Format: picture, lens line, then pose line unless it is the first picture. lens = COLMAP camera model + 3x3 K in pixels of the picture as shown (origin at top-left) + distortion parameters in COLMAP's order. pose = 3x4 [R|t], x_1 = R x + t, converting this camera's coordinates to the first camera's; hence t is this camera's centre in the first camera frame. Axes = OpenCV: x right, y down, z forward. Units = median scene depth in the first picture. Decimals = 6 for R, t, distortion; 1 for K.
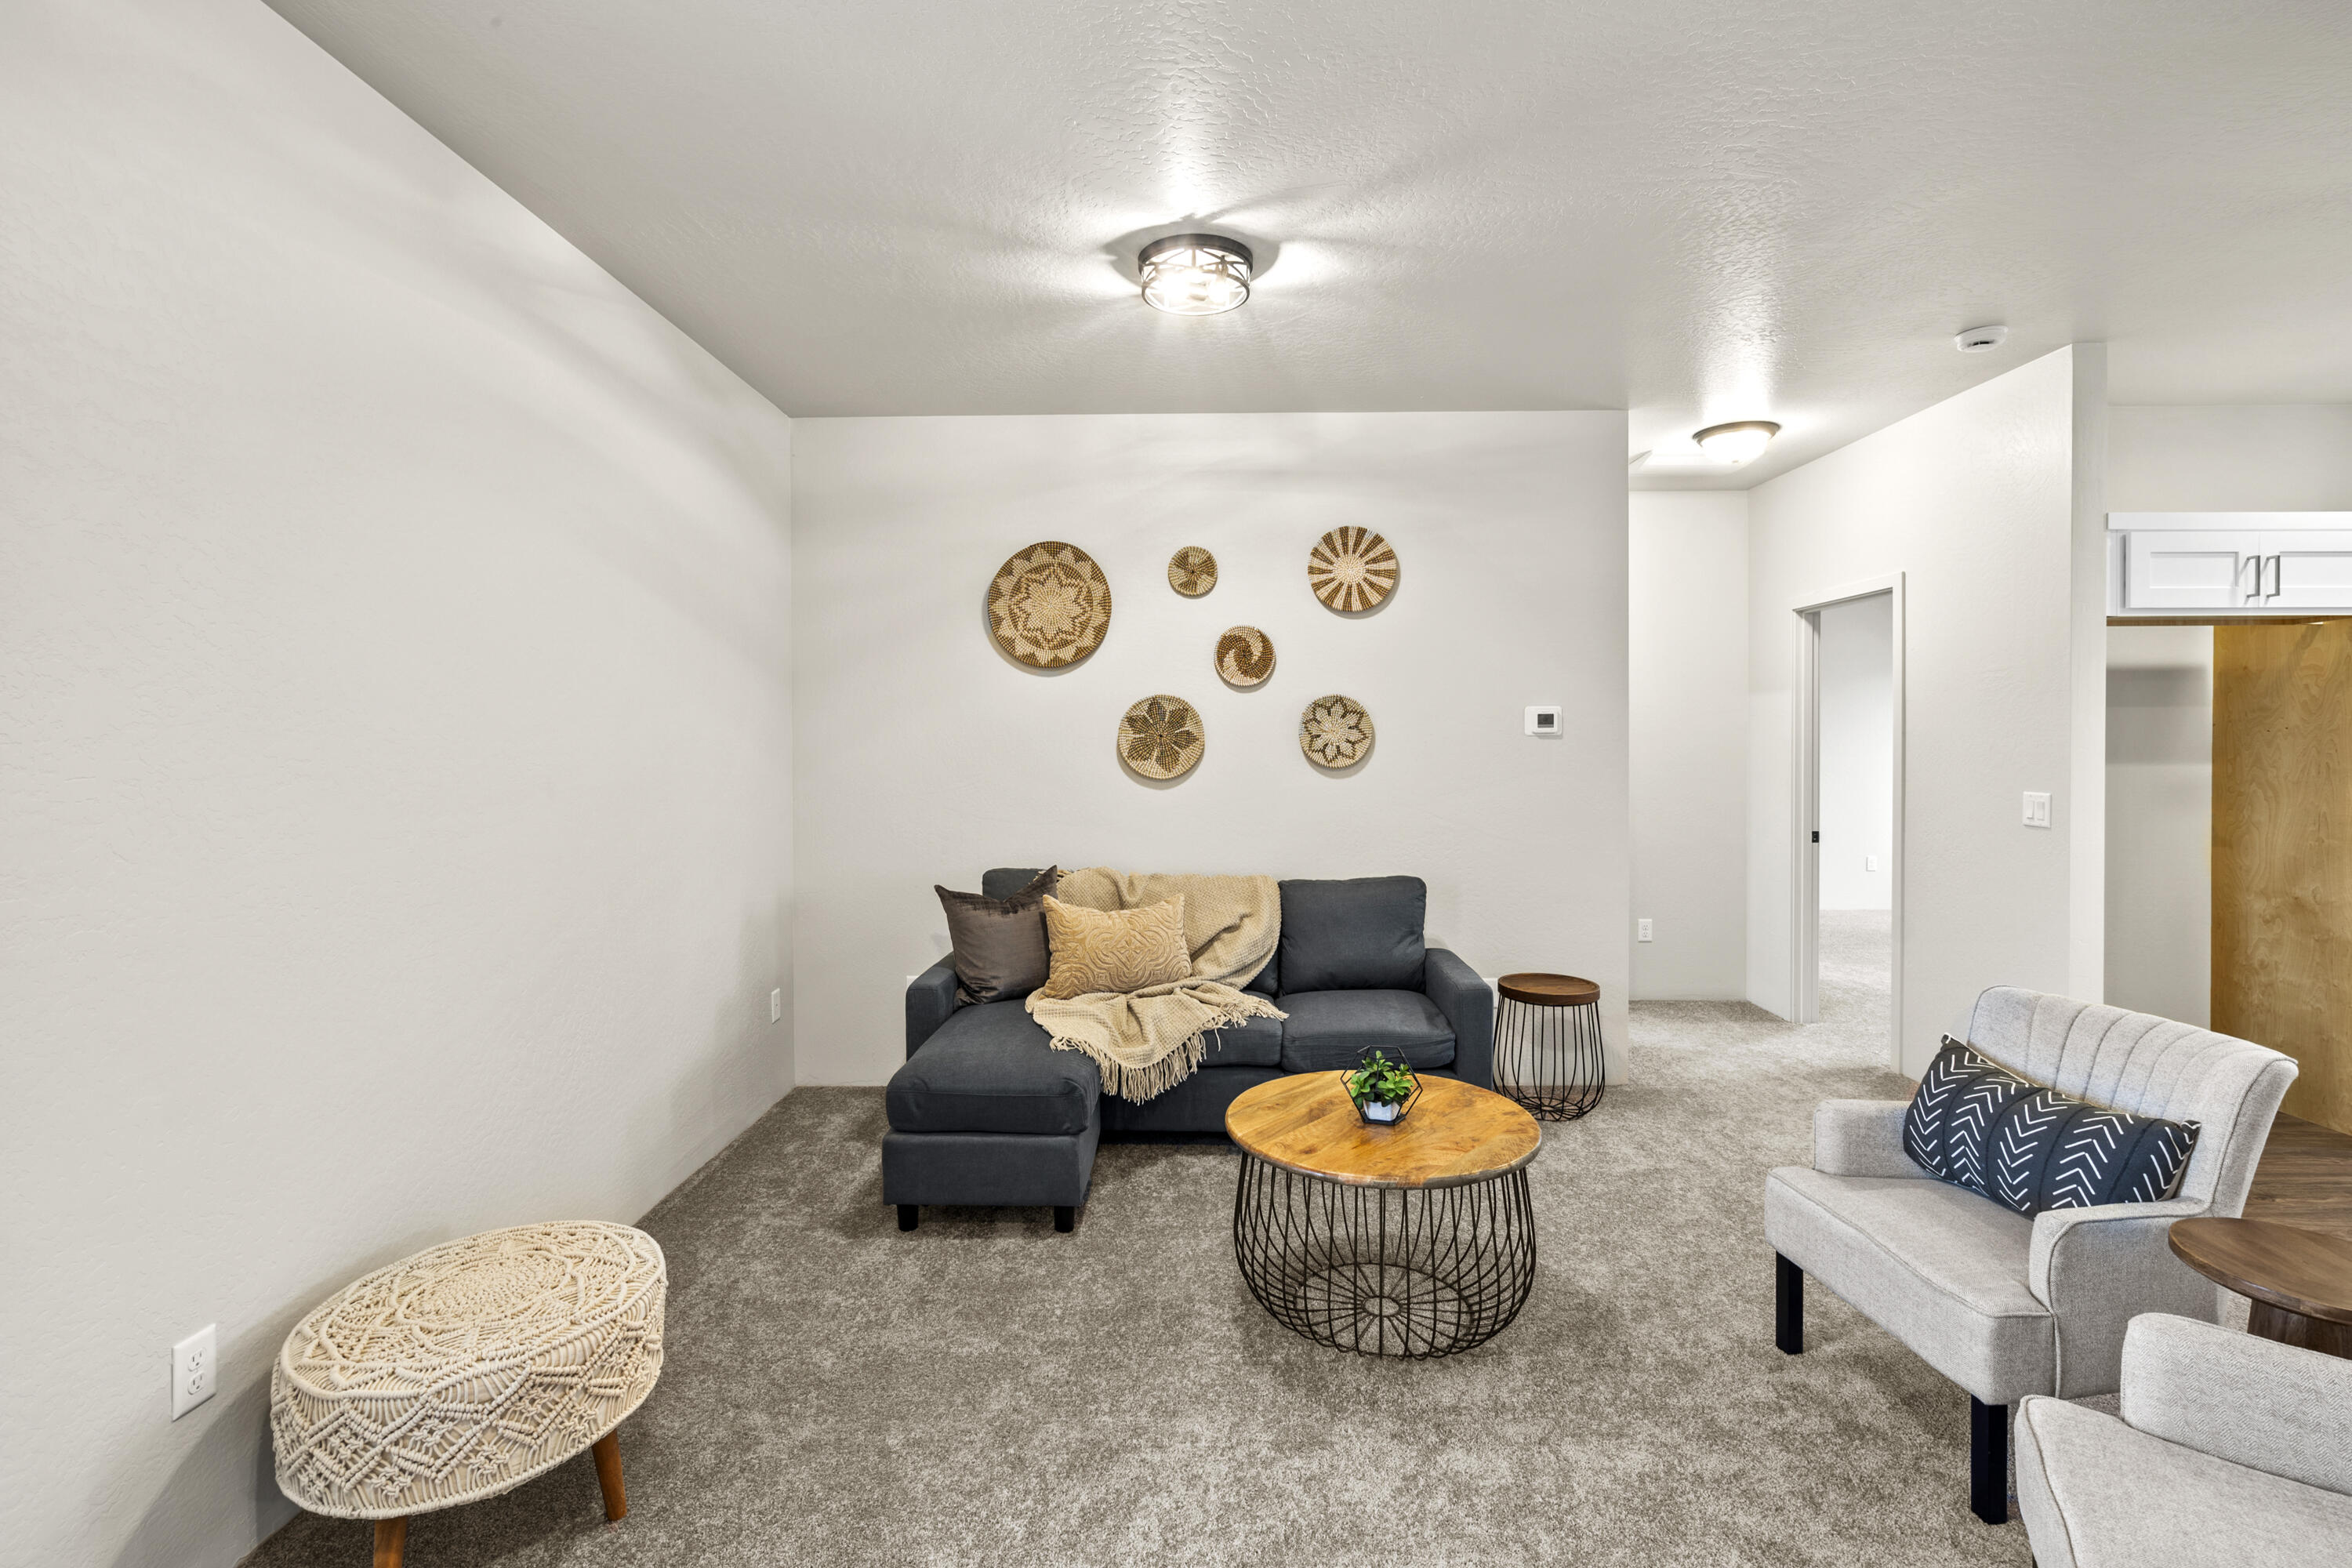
lens RADIAL K [[1070.2, 0, 1181.5], [0, 1070.2, 757.2], [0, 0, 1]] dist [-0.004730, 0.002557]
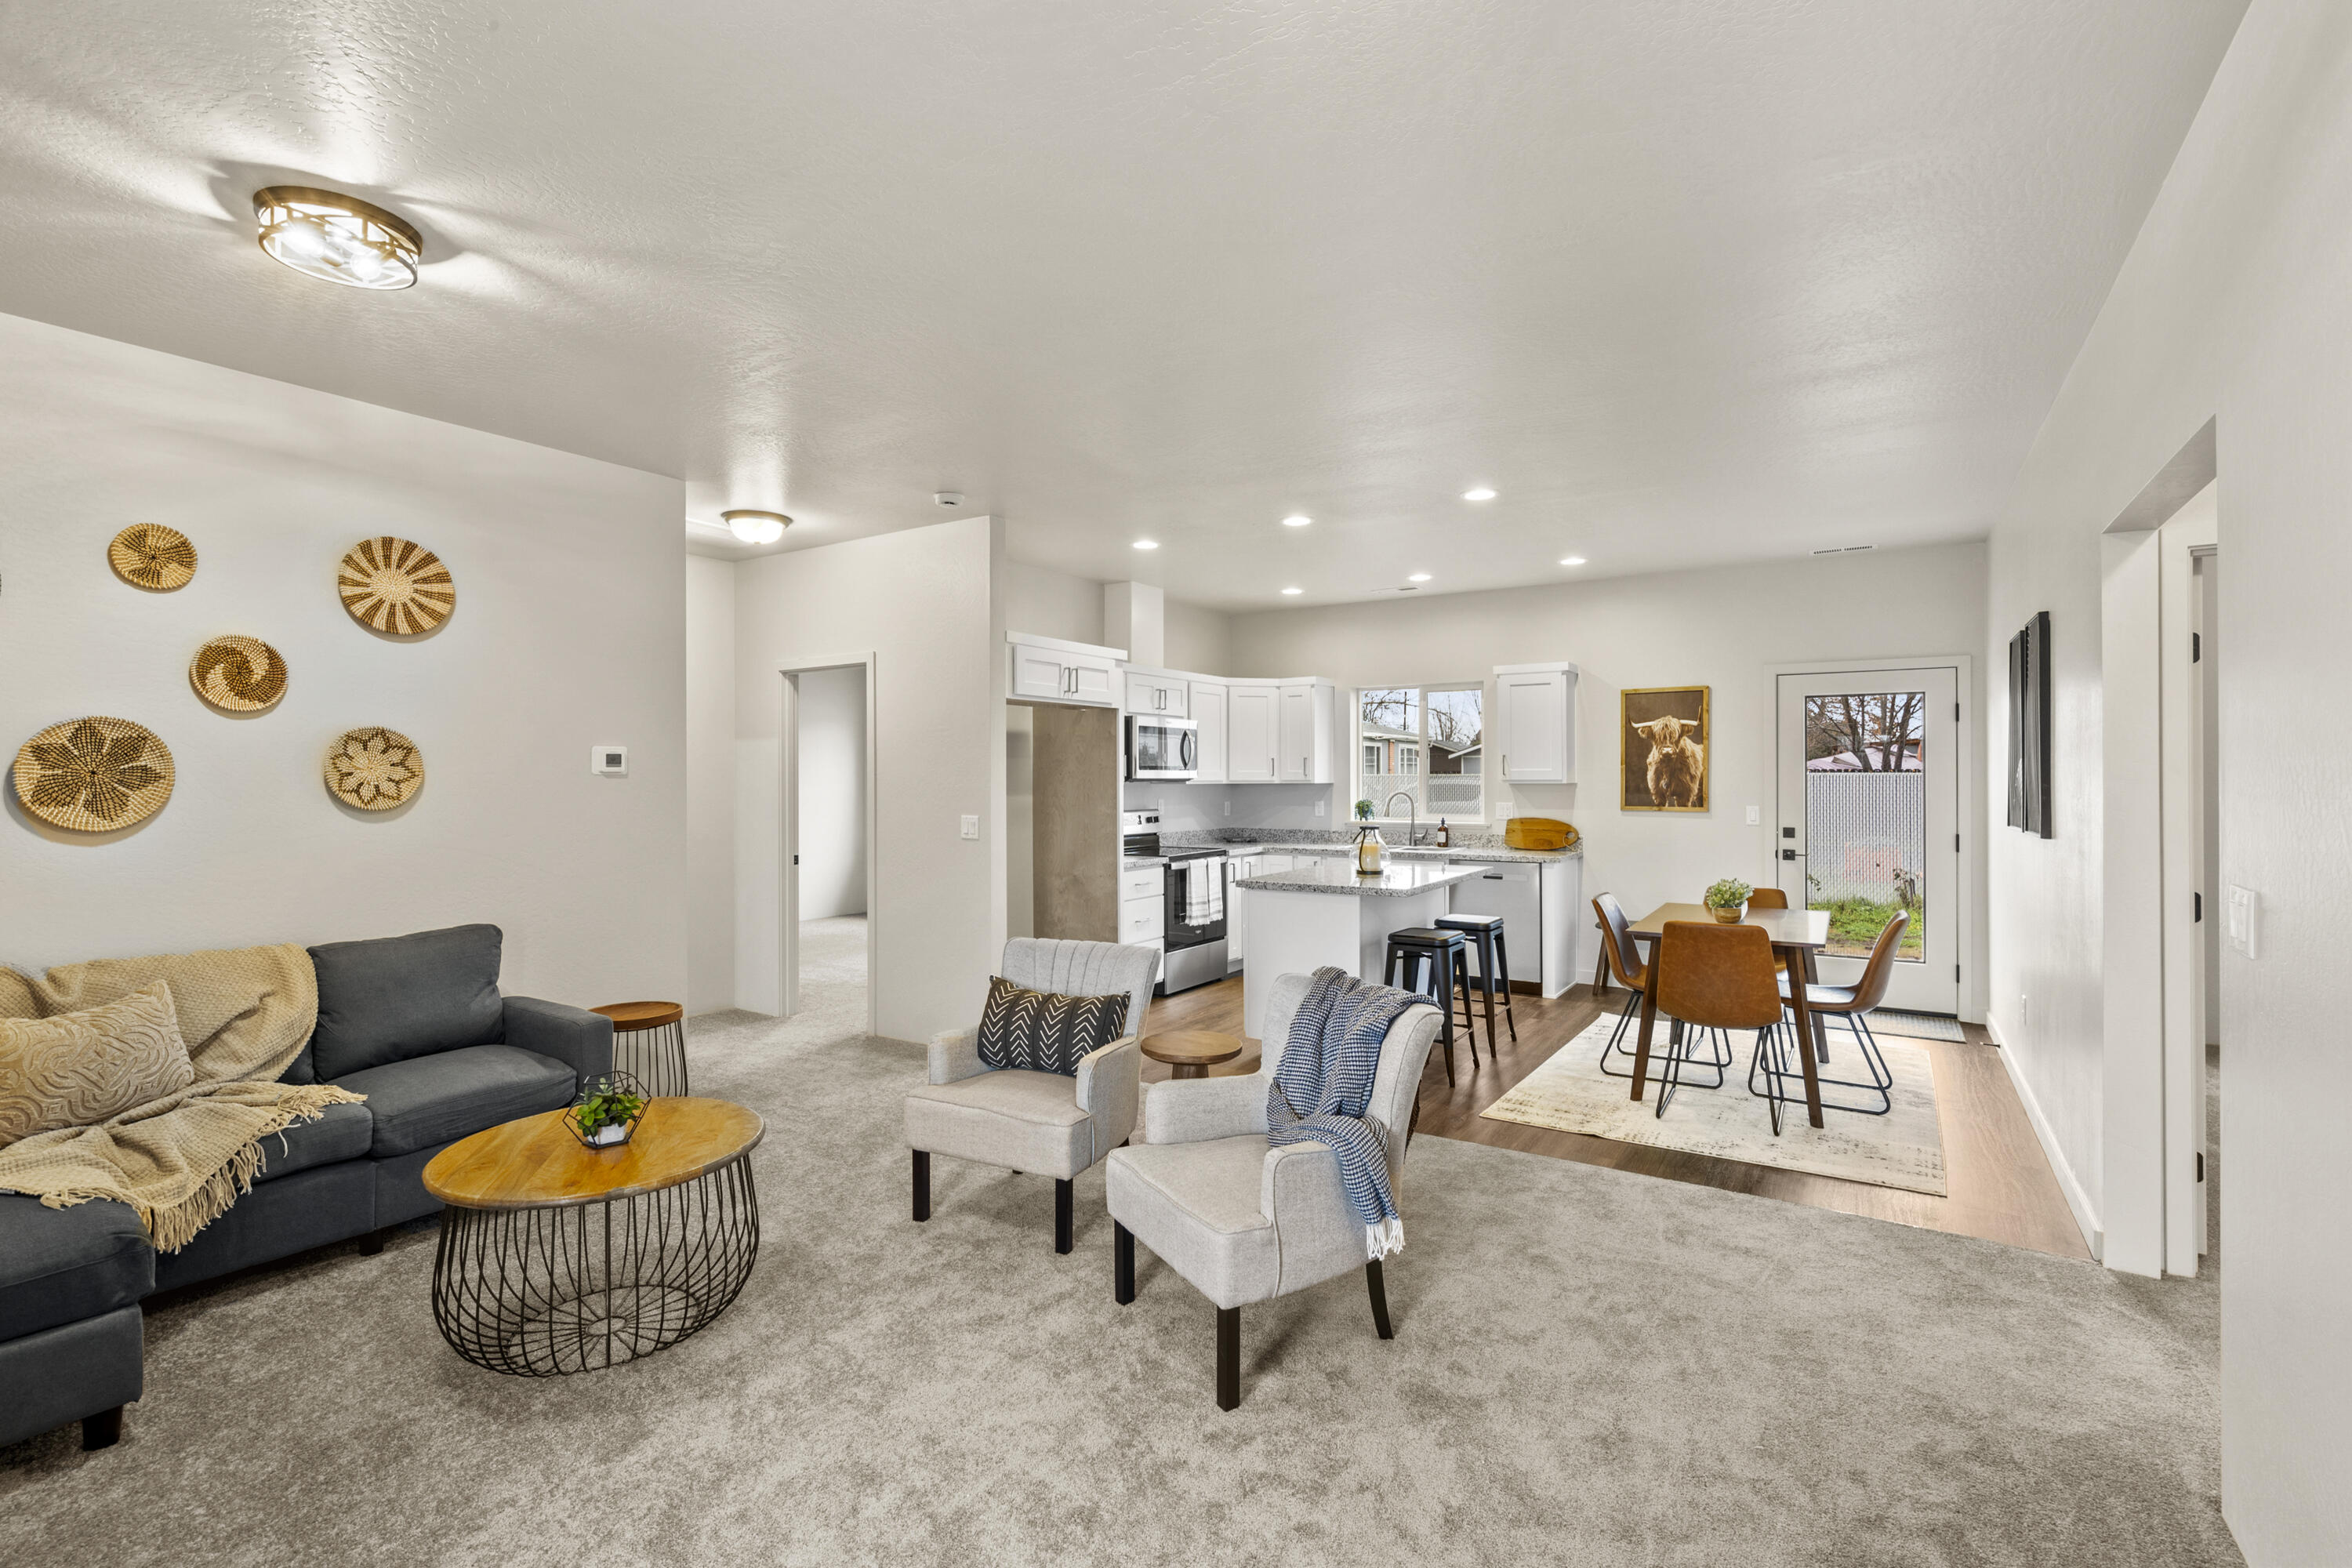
lens RADIAL K [[1070.2, 0, 1181.7], [0, 1070.2, 773.4], [0, 0, 1]] dist [-0.004730, 0.002557]
pose [[0.533107, 0.006409, 0.846024, -0.264161], [0.013940, 0.999769, -0.016358, 0.003265], [-0.845933, 0.020514, 0.532894, -0.020268]]
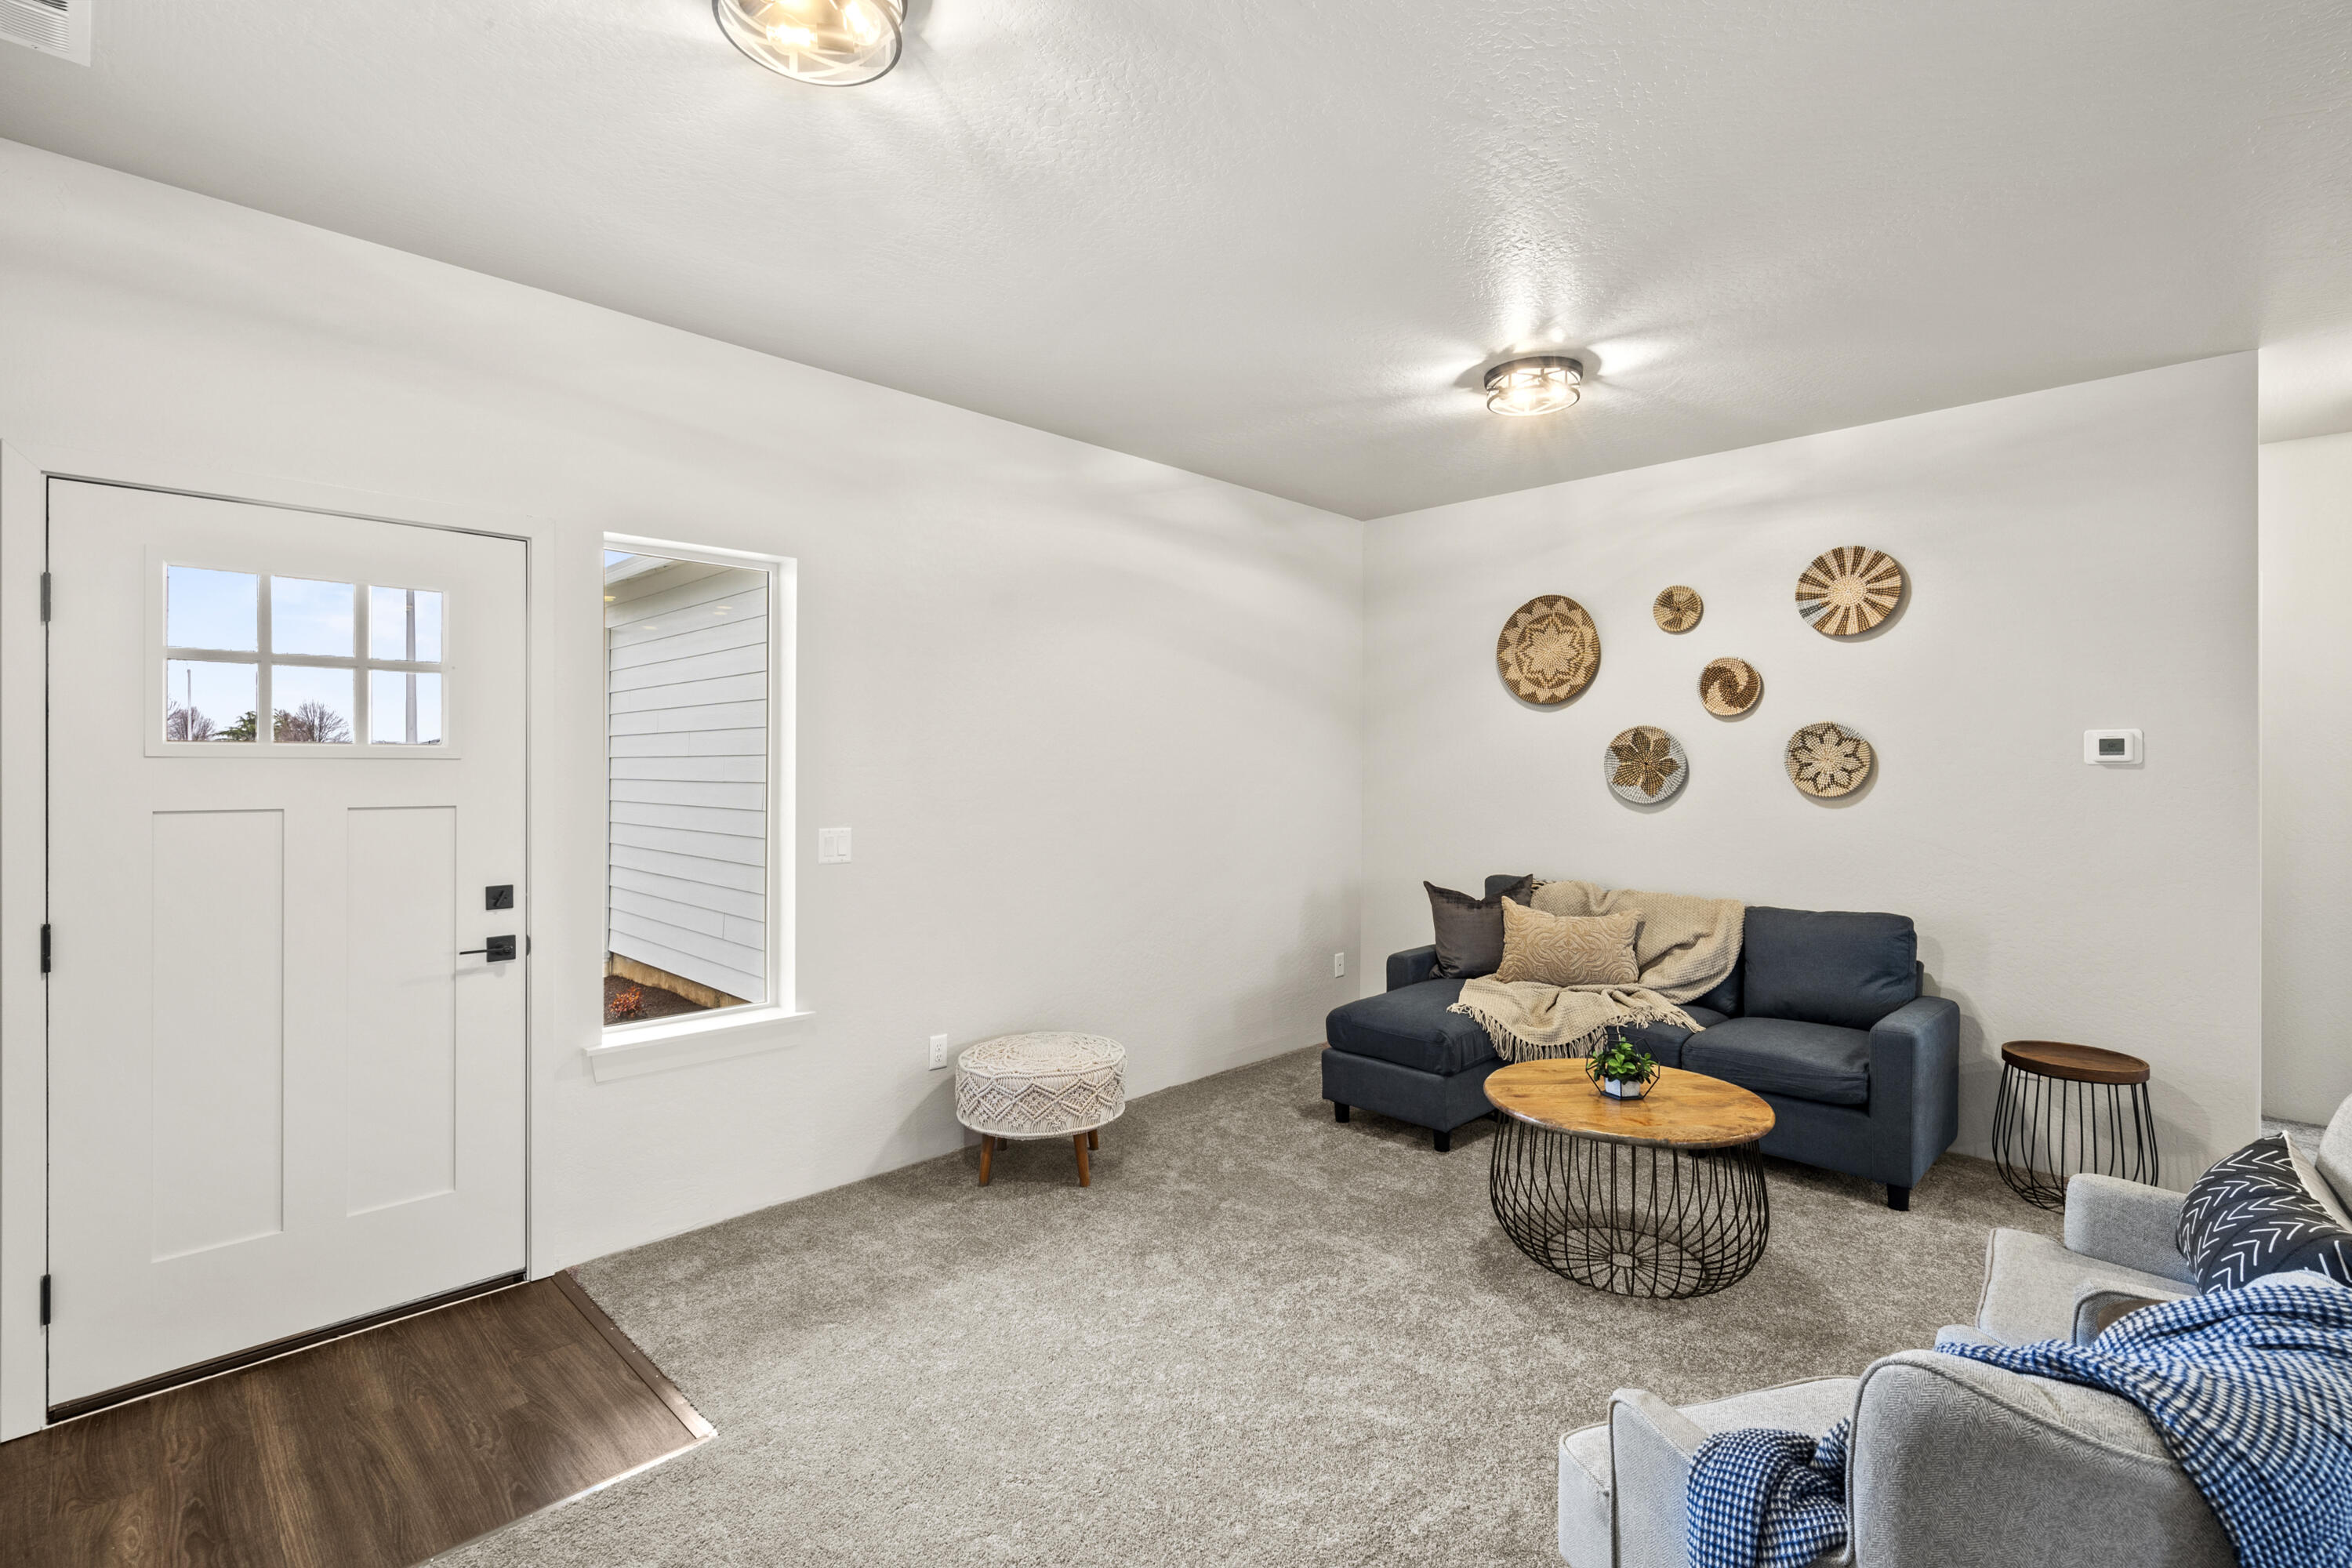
lens RADIAL K [[1070.2, 0, 1187.8], [0, 1070.2, 769.3], [0, 0, 1]] dist [-0.004730, 0.002557]
pose [[0.724370, 0.006666, -0.689379, 0.428285], [-0.016241, 0.999841, -0.007398, 0.001274], [0.689220, 0.016556, 0.724363, -0.110160]]
